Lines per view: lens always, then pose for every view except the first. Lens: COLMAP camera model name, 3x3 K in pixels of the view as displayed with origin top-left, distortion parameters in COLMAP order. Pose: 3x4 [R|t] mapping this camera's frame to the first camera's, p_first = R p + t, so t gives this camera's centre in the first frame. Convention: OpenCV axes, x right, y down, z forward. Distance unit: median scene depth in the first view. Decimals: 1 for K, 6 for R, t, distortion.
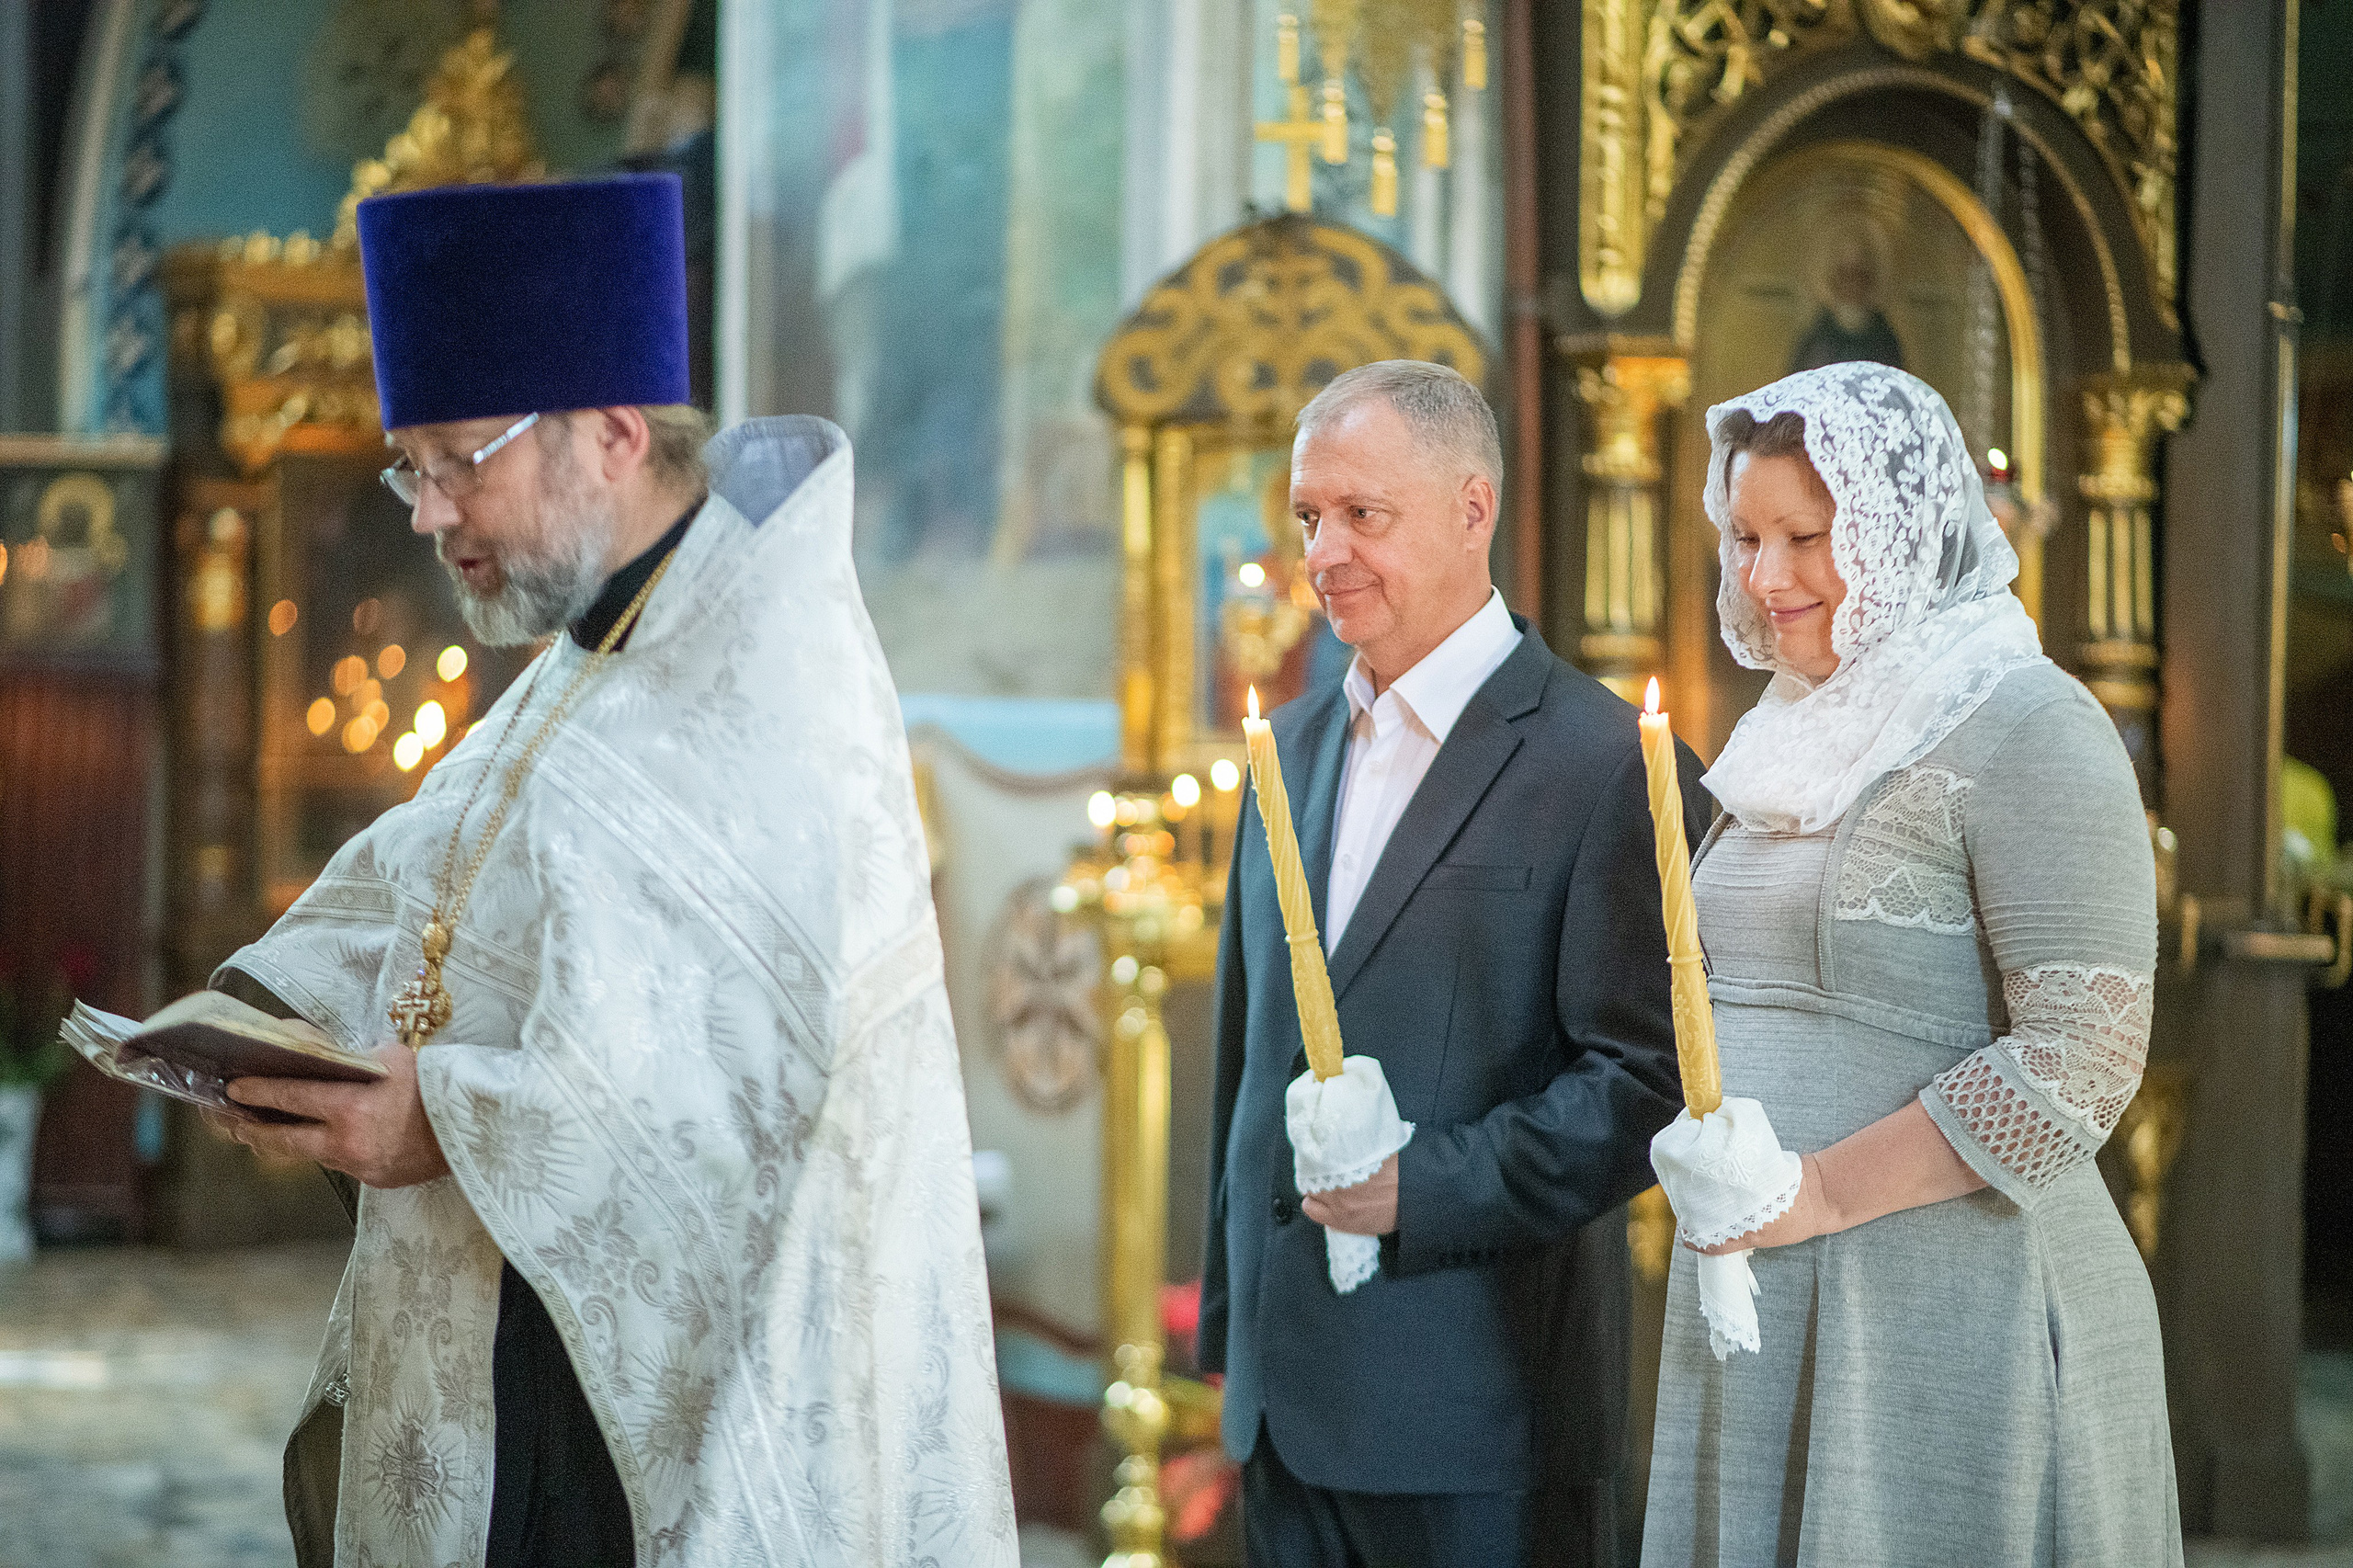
lens RADIAL K [[5577.3, 0, 1112.0], [0, 5577.3, 718.7], [0, 0, 1]] dist [0.023639, 0.000000]
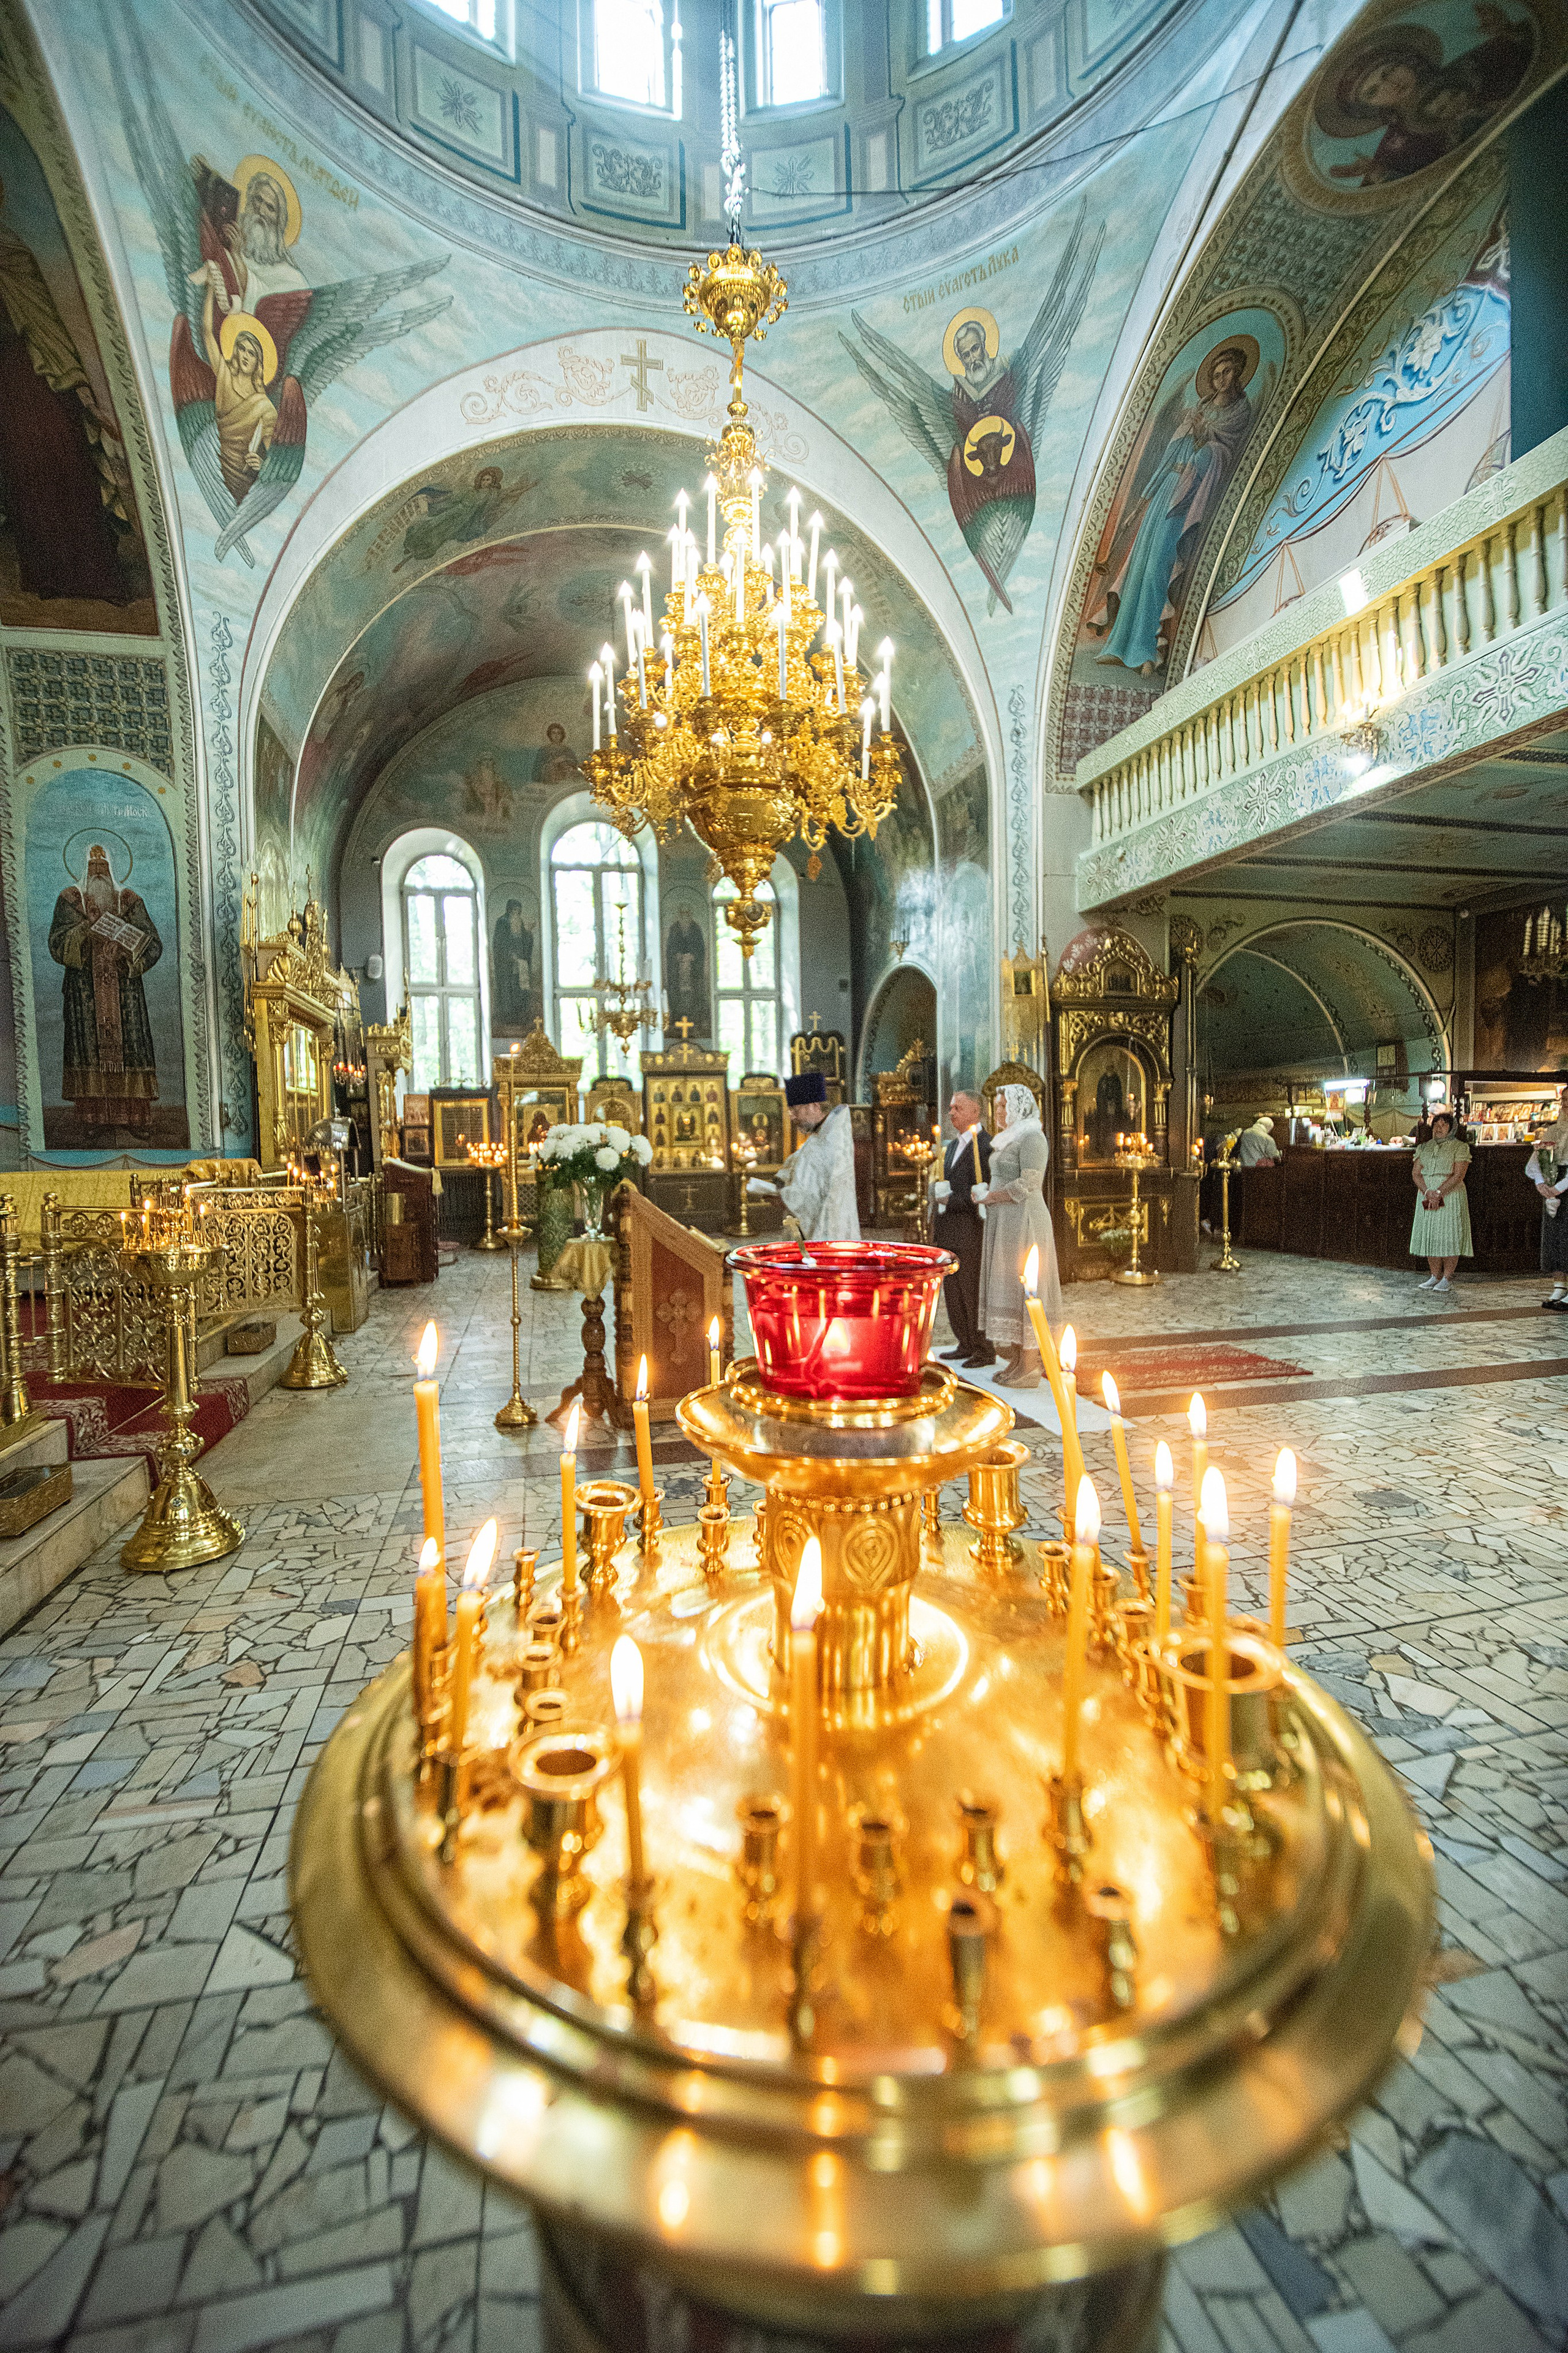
lens RADIAL K [[951.0, 0, 775.2], [0, 951.0, 1181.5], [0, 0, 1]] dist [-0.006521, 0.001321]
pose [[0.944534, -0.014608, -0.328090, 0.130286], [0.025511, 0.999255, 0.028952, 0.007057], [0.327423, -0.035716, 0.944203, -0.122528]]
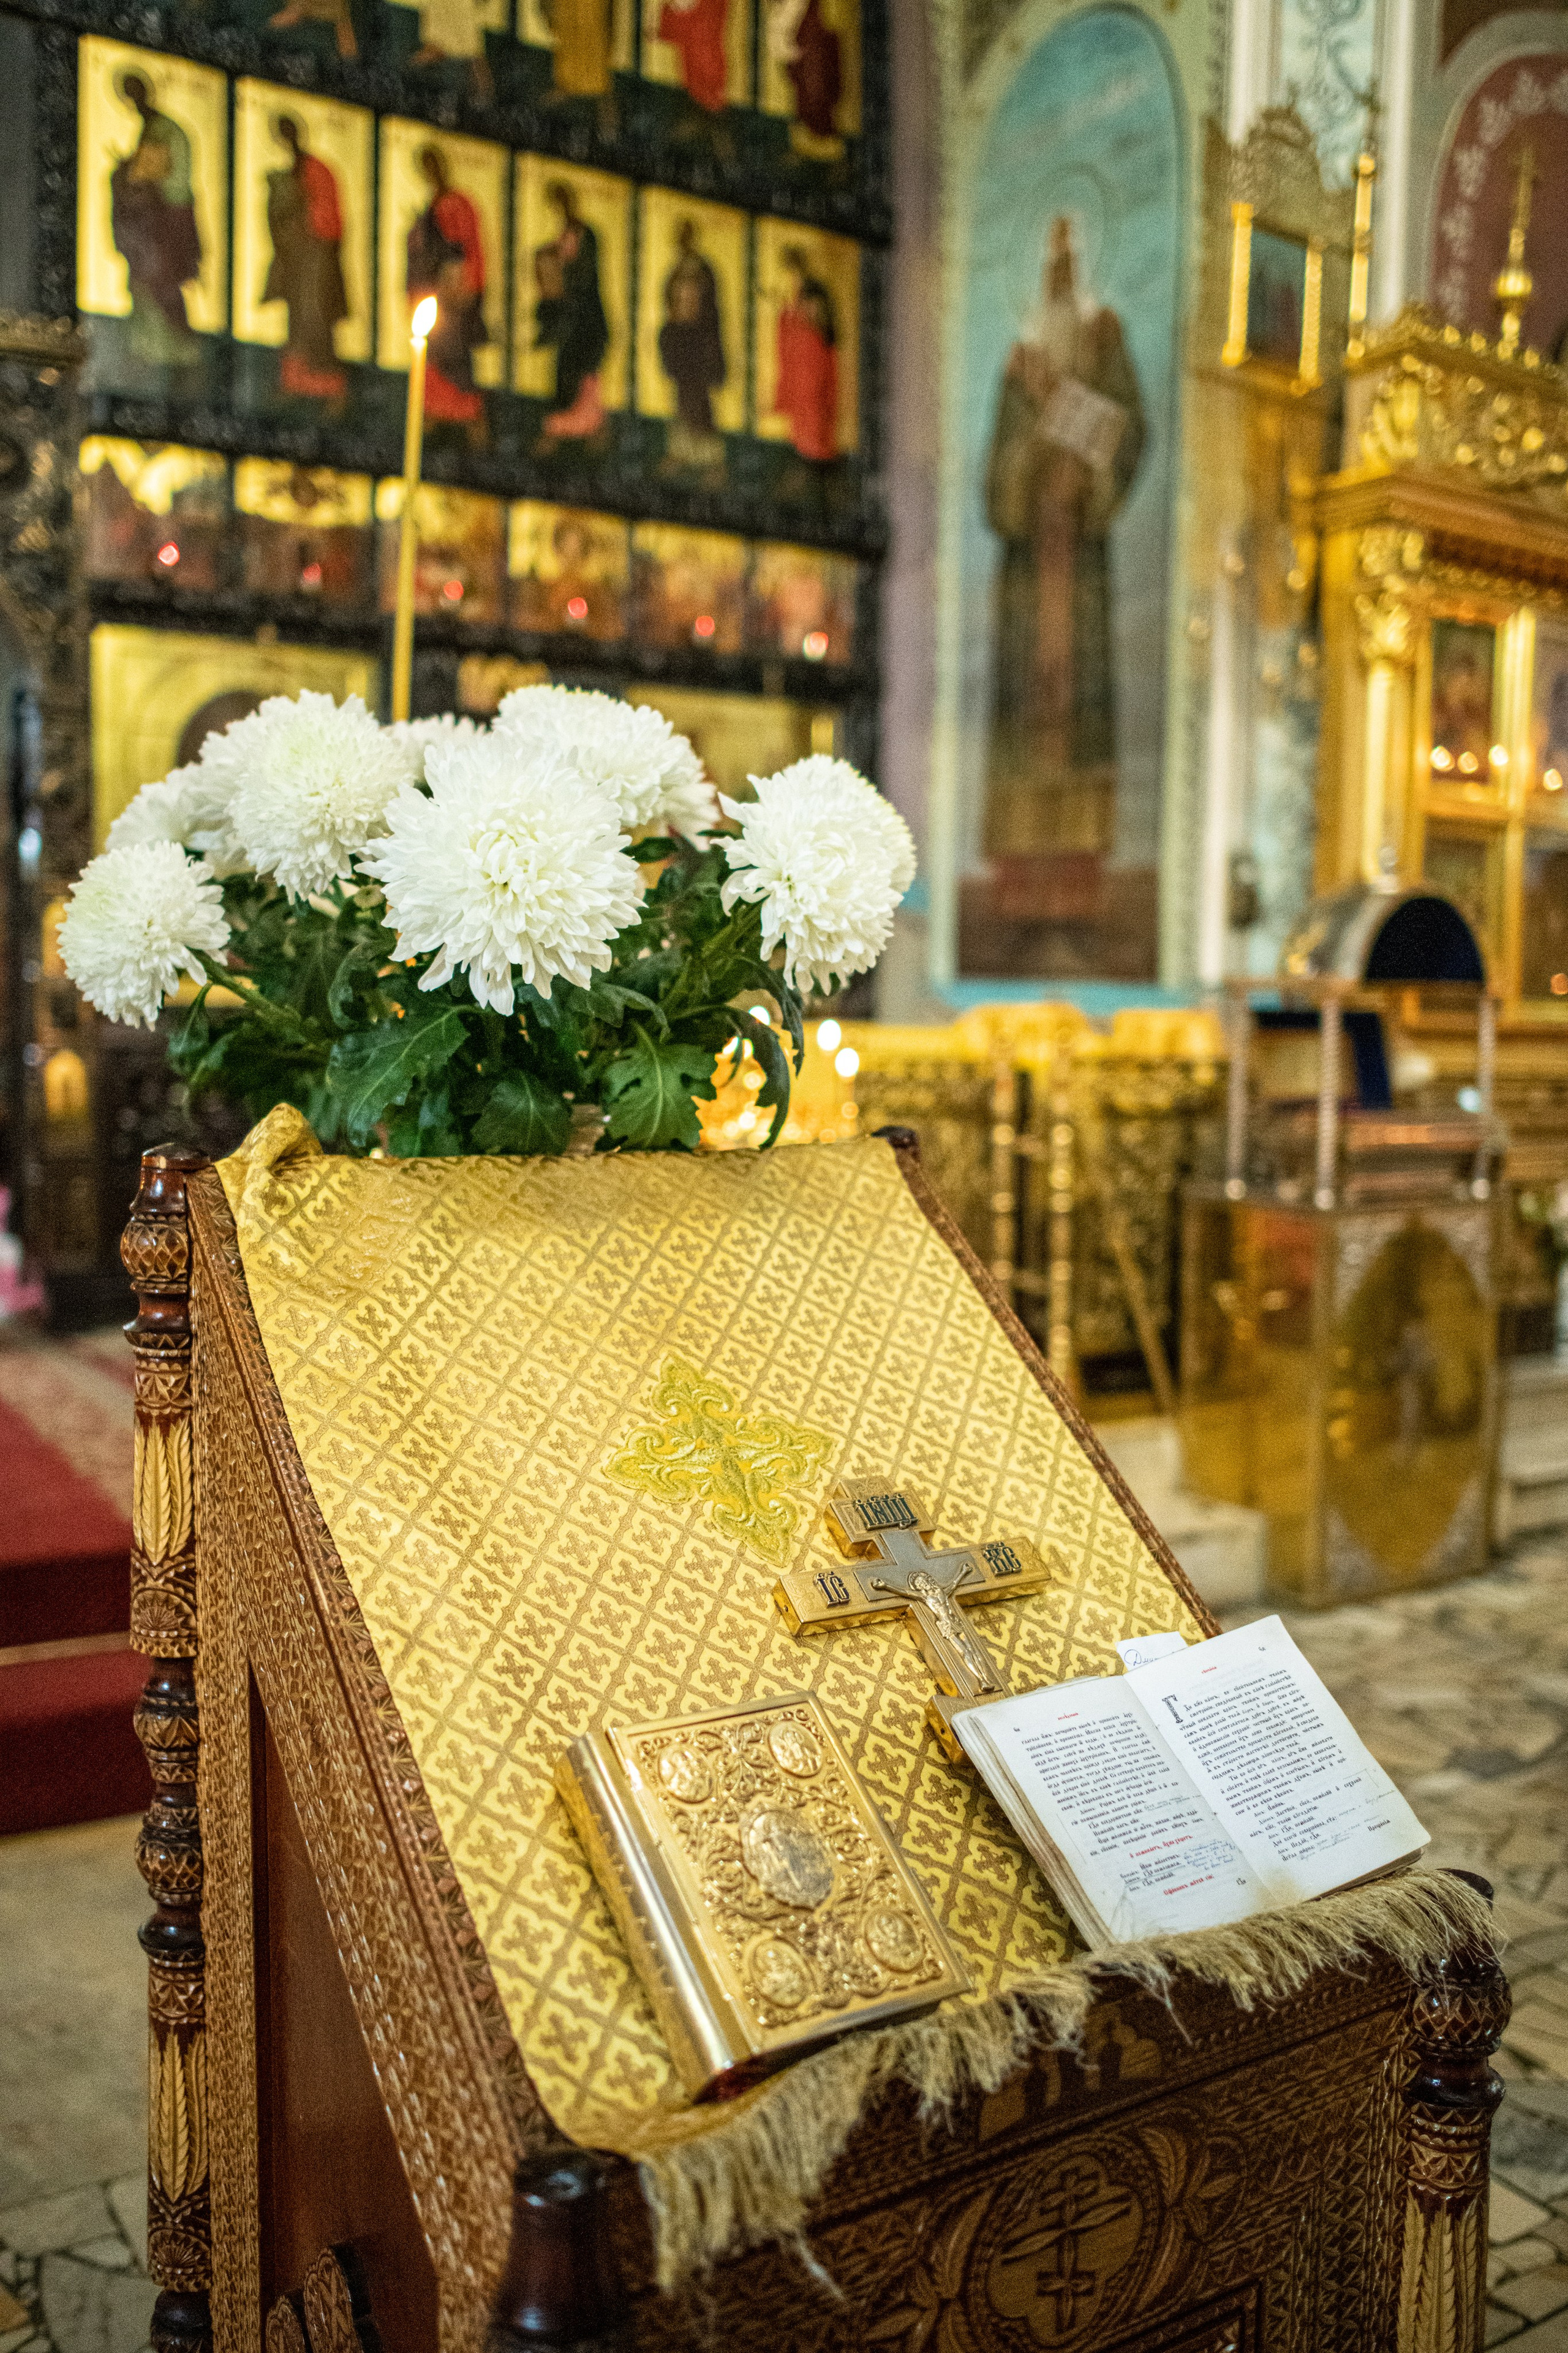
lens RADIAL K [[1908.3, 0, 760.0], [0, 1908.3, 1189.8], [0, 0, 1]] dist [-0.070941, 0.064957]
pose [[-0.026717, 0.074812, -0.996840, -0.012564], [-0.036456, 0.996459, 0.075761, 0.014089], [0.998978, 0.038365, -0.023895, 0.416937]]
